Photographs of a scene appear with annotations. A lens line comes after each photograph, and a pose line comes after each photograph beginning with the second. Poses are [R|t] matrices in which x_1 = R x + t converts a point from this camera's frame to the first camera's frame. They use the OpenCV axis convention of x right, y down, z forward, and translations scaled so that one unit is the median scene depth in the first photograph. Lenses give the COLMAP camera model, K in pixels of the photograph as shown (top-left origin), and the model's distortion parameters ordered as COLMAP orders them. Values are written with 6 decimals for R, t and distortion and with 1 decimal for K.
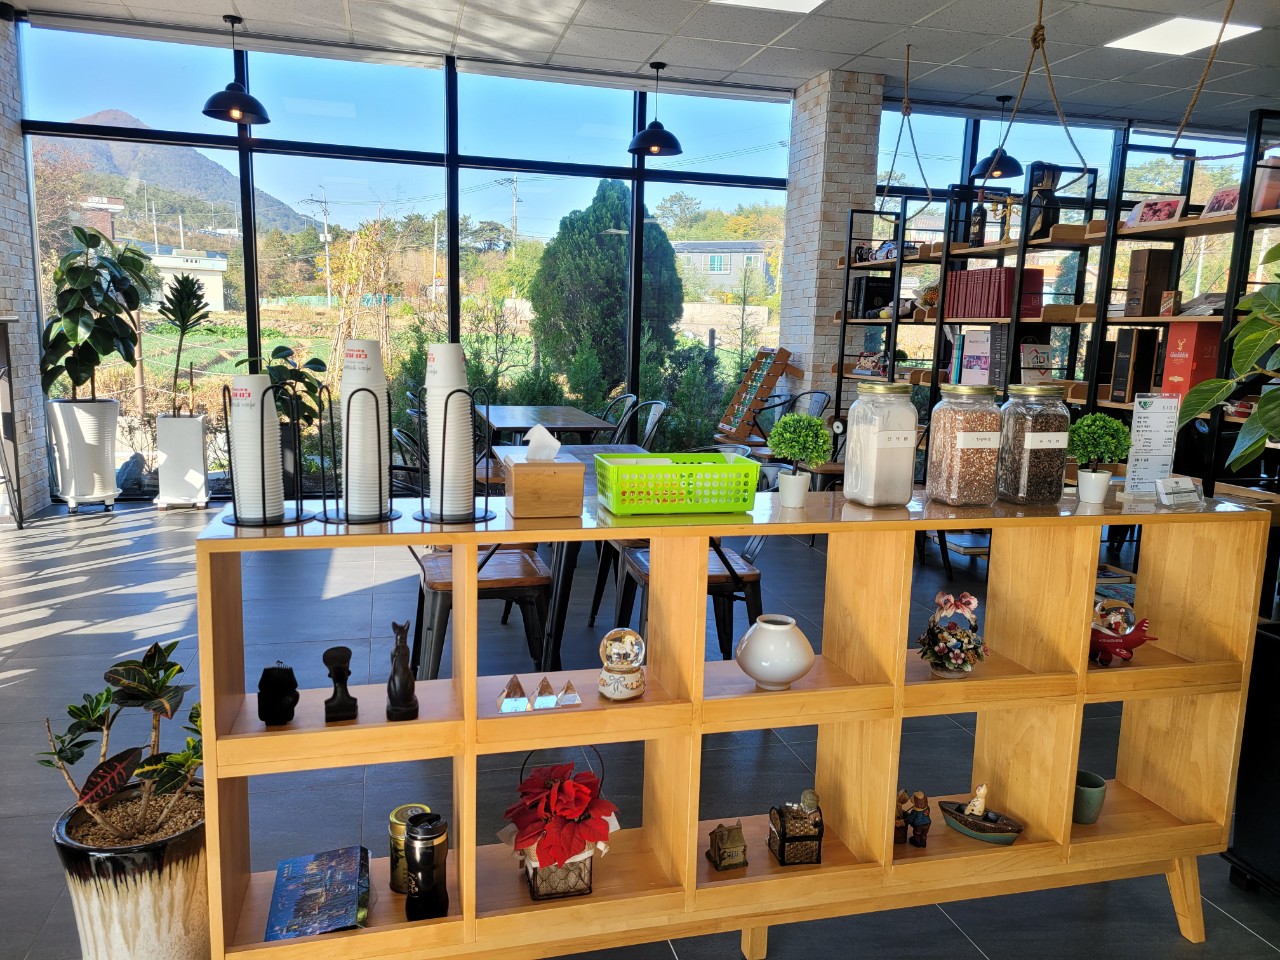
lens RADIAL K [[950.0, 0, 643.9], [0, 950.0, 485.5], [0, 0, 1]] dist [0.044659, -0.026925]
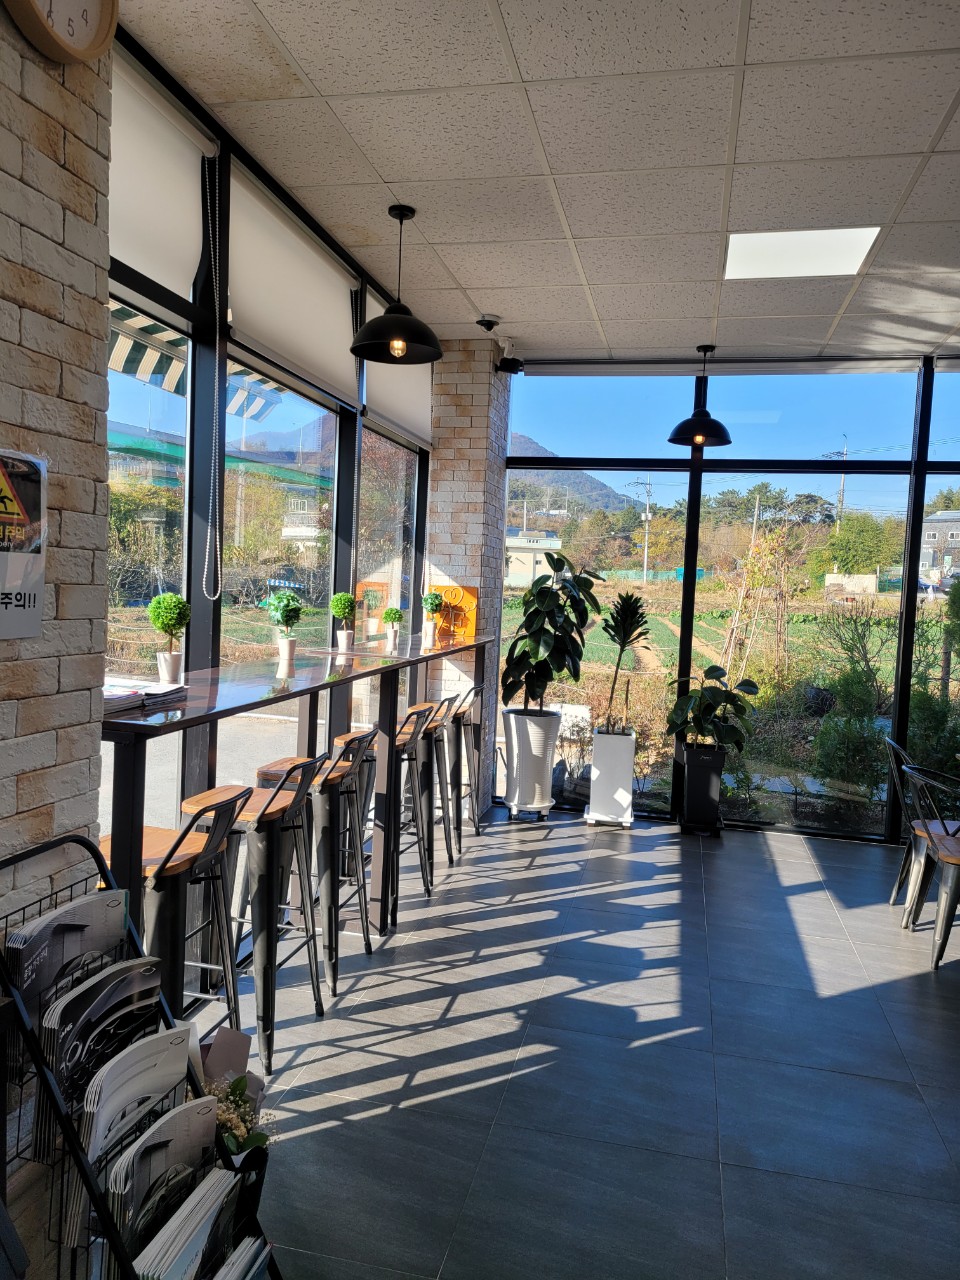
lens RADIAL K [[950.0, 0, 467.4], [0, 950.0, 633.5], [0, 0, 1]] dist [0.044659, -0.026925]
pose [[0.880943, 0.033683, -0.472022, -0.154655], [-0.093705, 0.990129, -0.104230, -0.057729], [0.463852, 0.136052, 0.875403, 0.045364]]
